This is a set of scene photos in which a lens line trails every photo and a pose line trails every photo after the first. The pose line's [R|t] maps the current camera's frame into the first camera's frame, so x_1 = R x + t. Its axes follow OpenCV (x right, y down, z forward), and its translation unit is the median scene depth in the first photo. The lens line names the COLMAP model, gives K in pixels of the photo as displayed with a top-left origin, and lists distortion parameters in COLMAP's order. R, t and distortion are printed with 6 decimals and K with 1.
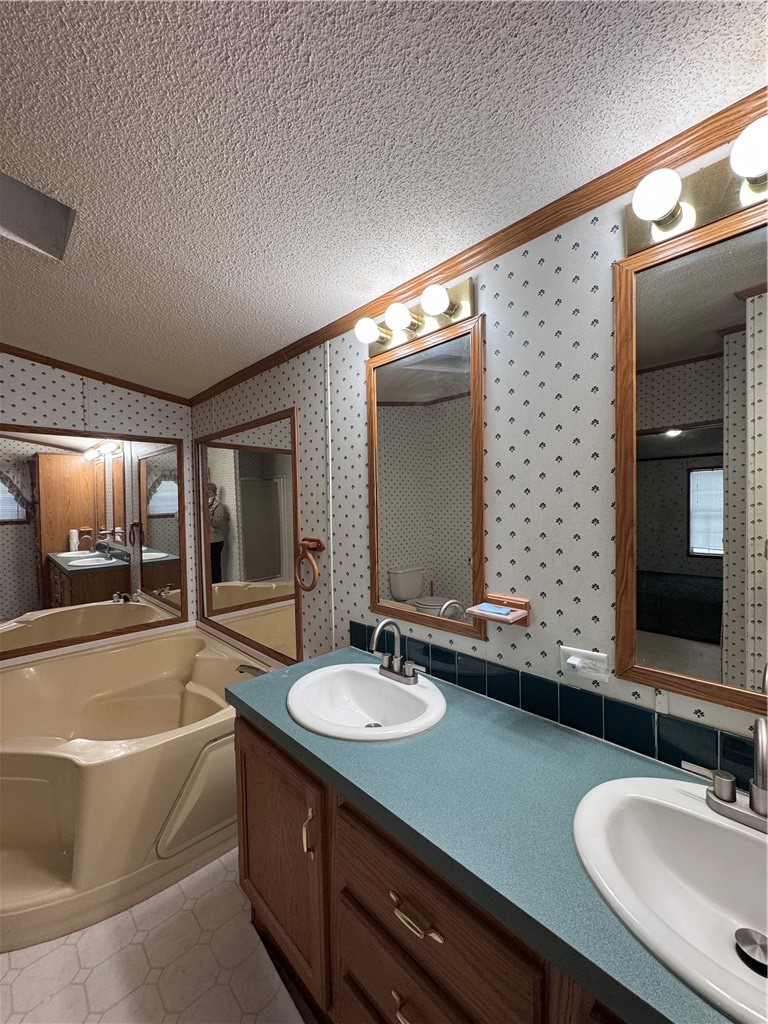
lens RADIAL K [[408.9, 0, 387.5], [0, 408.9, 513.0], [0, 0, 1]] dist [0.002029, 0.000194]
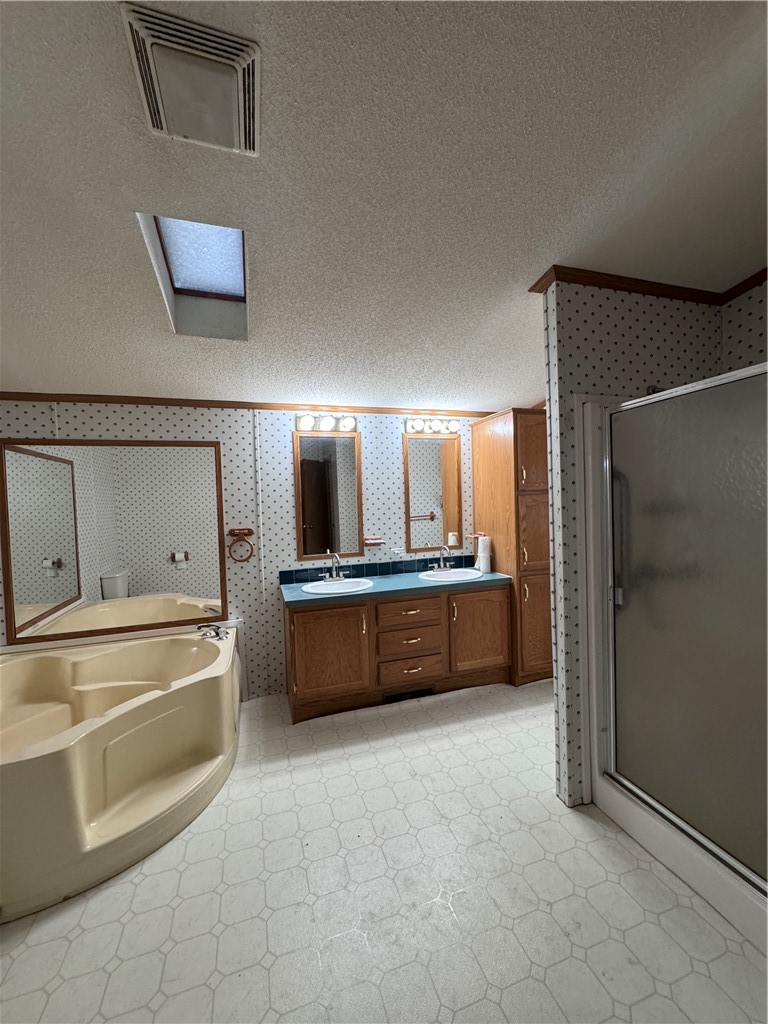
lens RADIAL K [[408.9, 0, 387.5], [0, 408.9, 511.2], [0, 0, 1]] dist [0.002029, 0.000194]
pose [[0.442375, -0.021722, 0.896567, -2.144155], [0.043622, 0.999044, 0.002681, 0.026663], [-0.895769, 0.037924, 0.442899, -0.317915]]
